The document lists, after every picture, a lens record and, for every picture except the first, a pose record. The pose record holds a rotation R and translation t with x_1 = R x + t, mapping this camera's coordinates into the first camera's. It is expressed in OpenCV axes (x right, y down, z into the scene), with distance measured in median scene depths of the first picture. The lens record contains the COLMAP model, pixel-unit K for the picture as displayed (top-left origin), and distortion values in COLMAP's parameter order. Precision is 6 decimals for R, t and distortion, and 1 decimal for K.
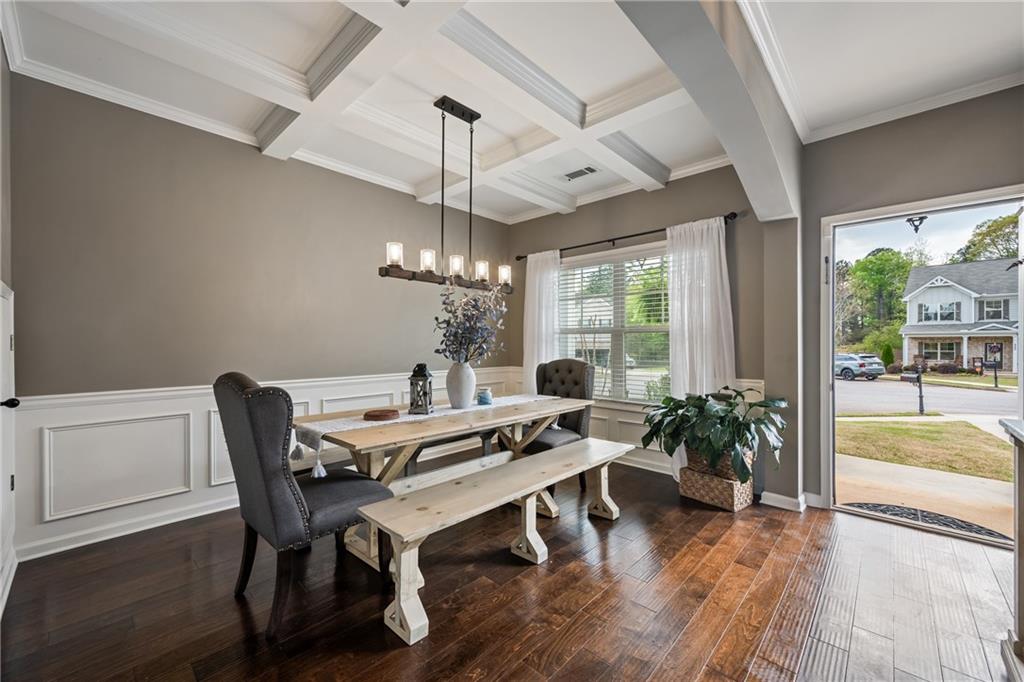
lens RADIAL K [[402.1, 0, 511.0], [0, 402.1, 342.1], [0, 0, 1]] dist [-0.001039, 0.000078]
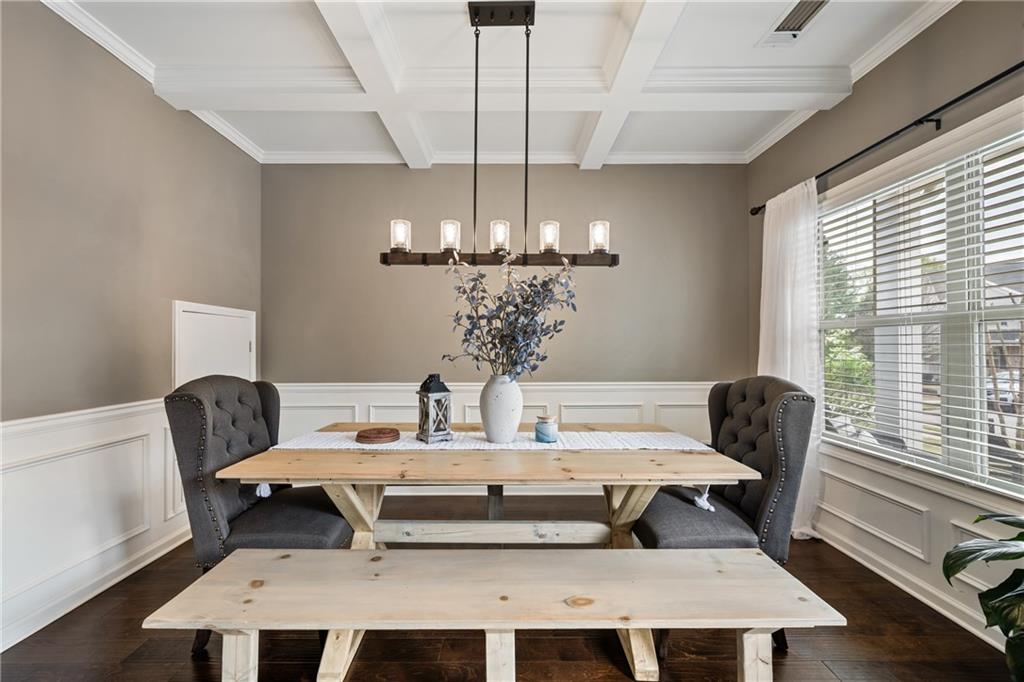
lens RADIAL K [[402.1, 0, 511.0], [0, 402.1, 342.1], [0, 0, 1]] dist [-0.001039, 0.000078]
pose [[0.691622, -0.009768, -0.722193, 0.369008], [0.004182, 0.999946, -0.009520, 0.001371], [0.722247, 0.003564, 0.691626, 0.516093]]
